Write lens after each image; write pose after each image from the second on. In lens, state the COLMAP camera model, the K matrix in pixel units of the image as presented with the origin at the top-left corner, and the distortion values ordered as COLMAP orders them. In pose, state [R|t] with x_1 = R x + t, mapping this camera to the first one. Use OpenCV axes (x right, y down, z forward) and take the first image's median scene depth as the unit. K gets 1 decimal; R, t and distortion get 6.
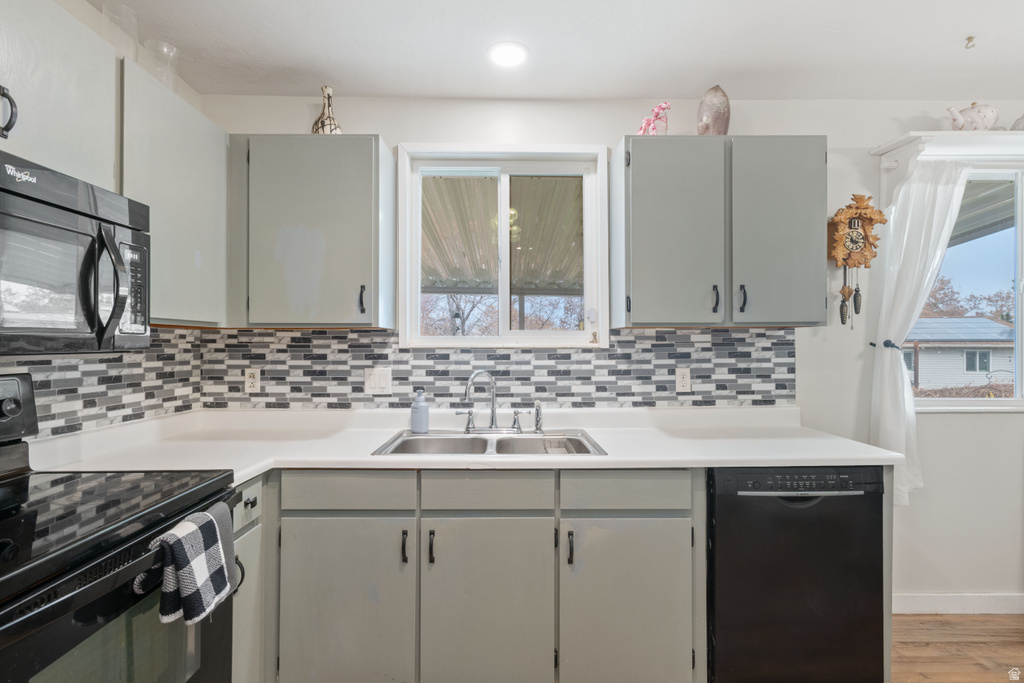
lens RADIAL K [[493.8, 0, 507.7], [0, 493.8, 341.4], [0, 0, 1]] dist [0.002691, 0.002492]
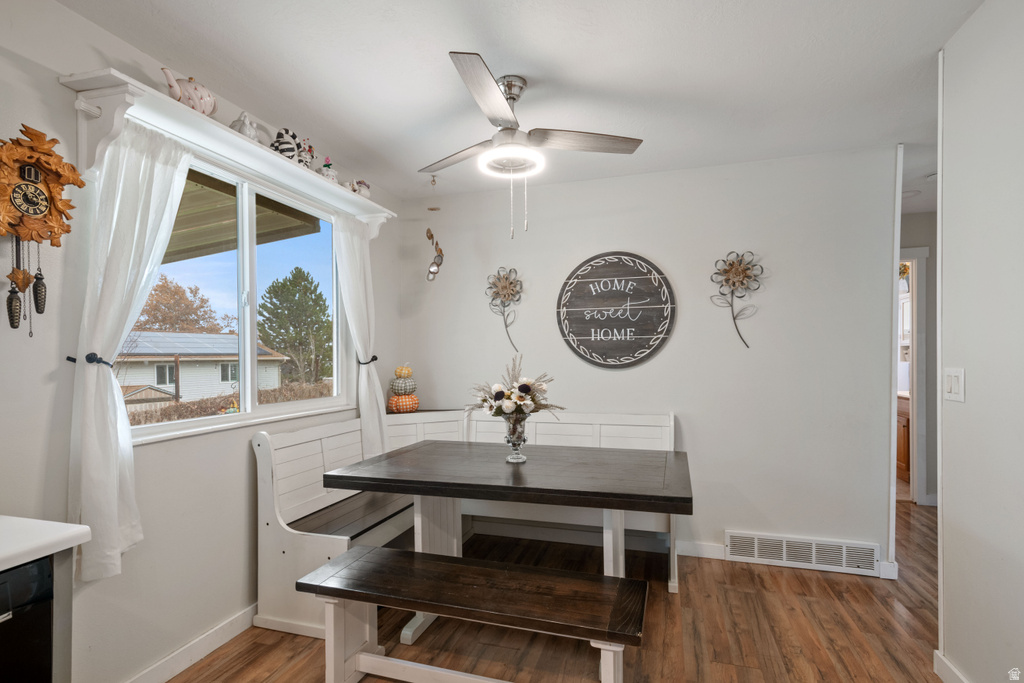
lens RADIAL K [[493.8, 0, 517.7], [0, 493.8, 363.6], [0, 0, 1]] dist [0.002691, 0.002492]
pose [[0.285931, -0.018027, 0.958081, 0.251817], [0.002024, 0.999832, 0.018208, 0.000801], [-0.958248, -0.003267, 0.285919, 0.197553]]
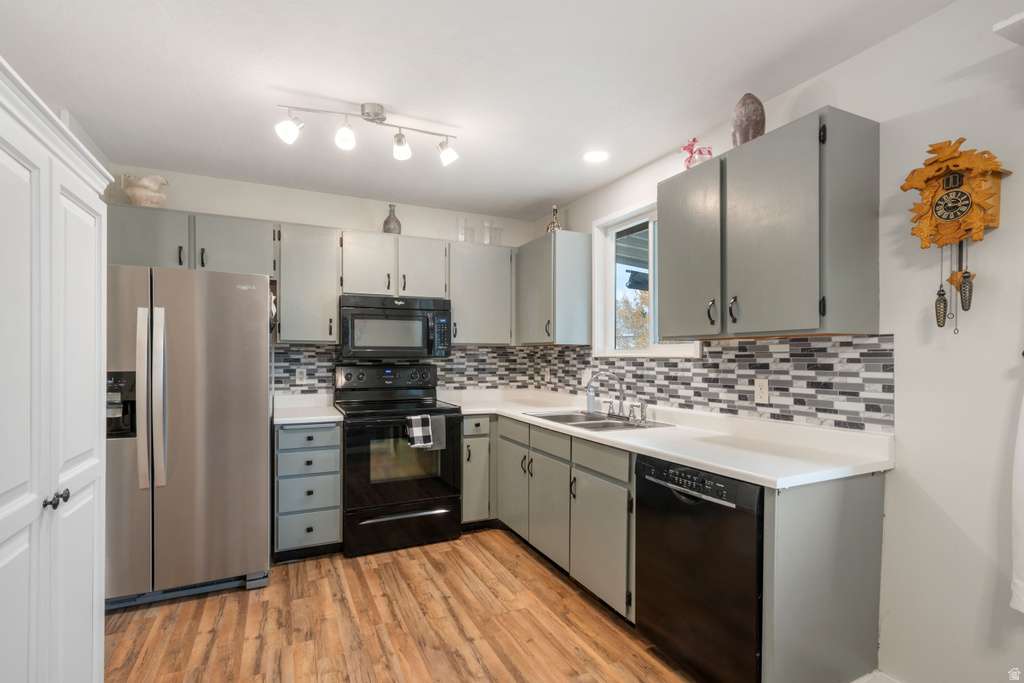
lens RADIAL K [[493.8, 0, 523.2], [0, 493.8, 356.7], [0, 0, 1]] dist [0.002691, 0.002492]
pose [[0.426205, 0.004682, -0.904614, 1.060621], [0.001194, 0.999983, 0.005738, 0.003472], [0.904626, -0.003526, 0.426192, 0.155975]]
